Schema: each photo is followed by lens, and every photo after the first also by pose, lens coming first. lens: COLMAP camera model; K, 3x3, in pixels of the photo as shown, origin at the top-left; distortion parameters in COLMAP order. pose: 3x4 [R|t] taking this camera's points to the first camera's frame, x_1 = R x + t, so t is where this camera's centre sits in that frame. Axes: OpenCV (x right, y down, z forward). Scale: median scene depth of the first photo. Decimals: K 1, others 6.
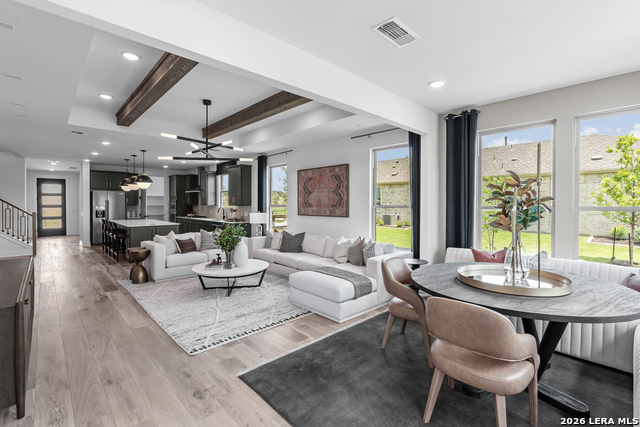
lens RADIAL K [[296.2, 0, 321.0], [0, 296.2, 207.7], [0, 0, 1]] dist [-0.003524, 0.003362]
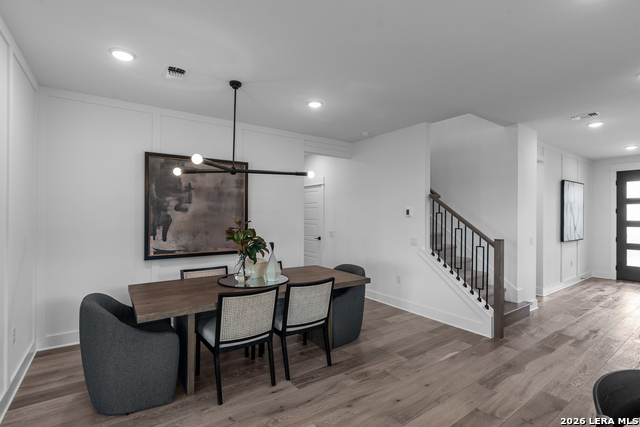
lens RADIAL K [[296.2, 0, 319.7], [0, 296.2, 214.8], [0, 0, 1]] dist [-0.003524, 0.003362]
pose [[-0.141869, -0.002248, -0.989883, -0.363276], [-0.021646, 0.999765, 0.000832, -0.009656], [0.989649, 0.021545, -0.141884, 0.575070]]
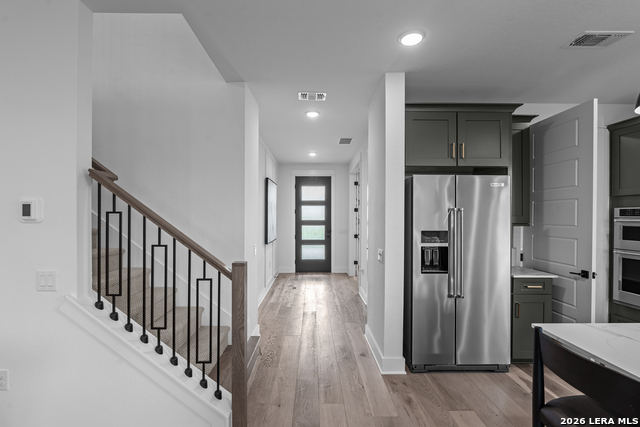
lens RADIAL K [[296.2, 0, 313.8], [0, 296.2, 218.5], [0, 0, 1]] dist [-0.003524, 0.003362]
pose [[0.729302, 0.007026, -0.684156, -0.552095], [-0.012779, 0.999913, -0.003355, -0.012225], [0.684072, 0.011190, 0.729328, 0.625175]]
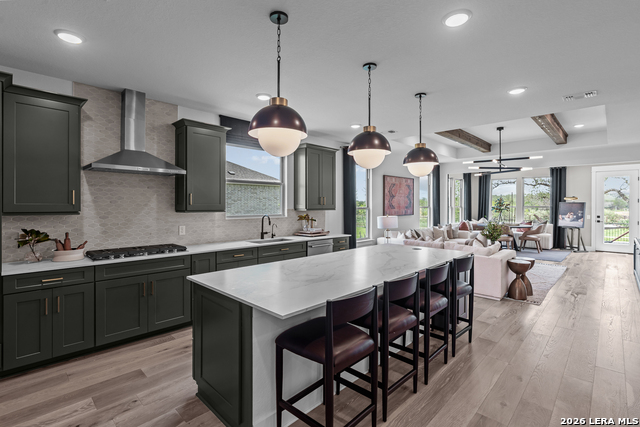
lens RADIAL K [[296.2, 0, 323.3], [0, 296.2, 207.7], [0, 0, 1]] dist [-0.003524, 0.003362]
pose [[-0.041034, -0.010852, 0.999099, -0.698550], [0.015883, 0.999808, 0.011512, -0.014117], [-0.999031, 0.016341, -0.040854, 0.772414]]
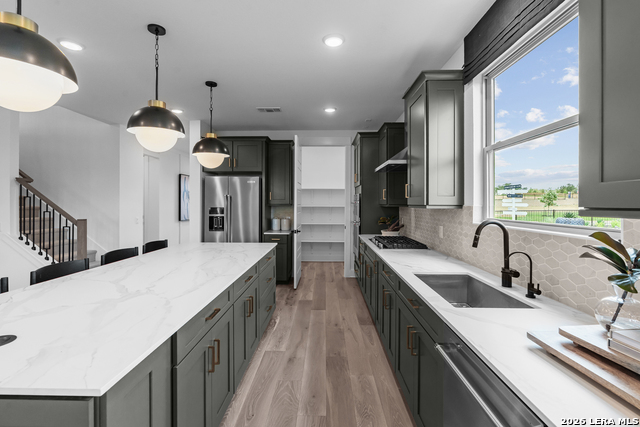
lens RADIAL K [[296.2, 0, 311.5], [0, 296.2, 202.8], [0, 0, 1]] dist [-0.003524, 0.003362]
pose [[0.698643, -0.001703, -0.715469, -0.239077], [-0.012950, 0.999803, -0.015026, -0.006316], [0.715354, 0.019763, 0.698483, 0.664126]]
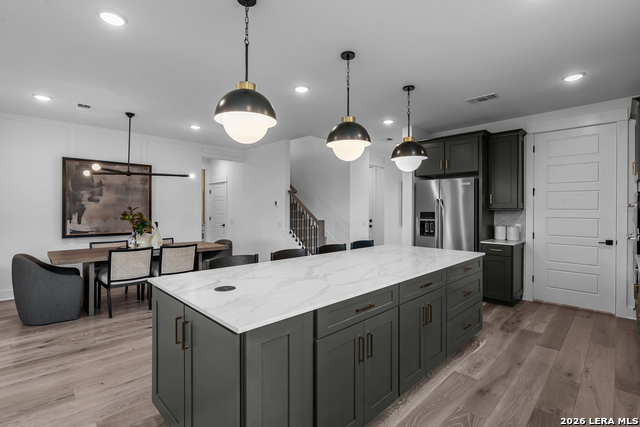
lens RADIAL K [[296.2, 0, 316.5], [0, 296.2, 209.4], [0, 0, 1]] dist [-0.003524, 0.003362]
pose [[0.010693, -0.003858, -0.999935, -0.223816], [-0.019377, 0.999804, -0.004065, -0.003124], [0.999755, 0.019419, 0.010616, 0.703480]]
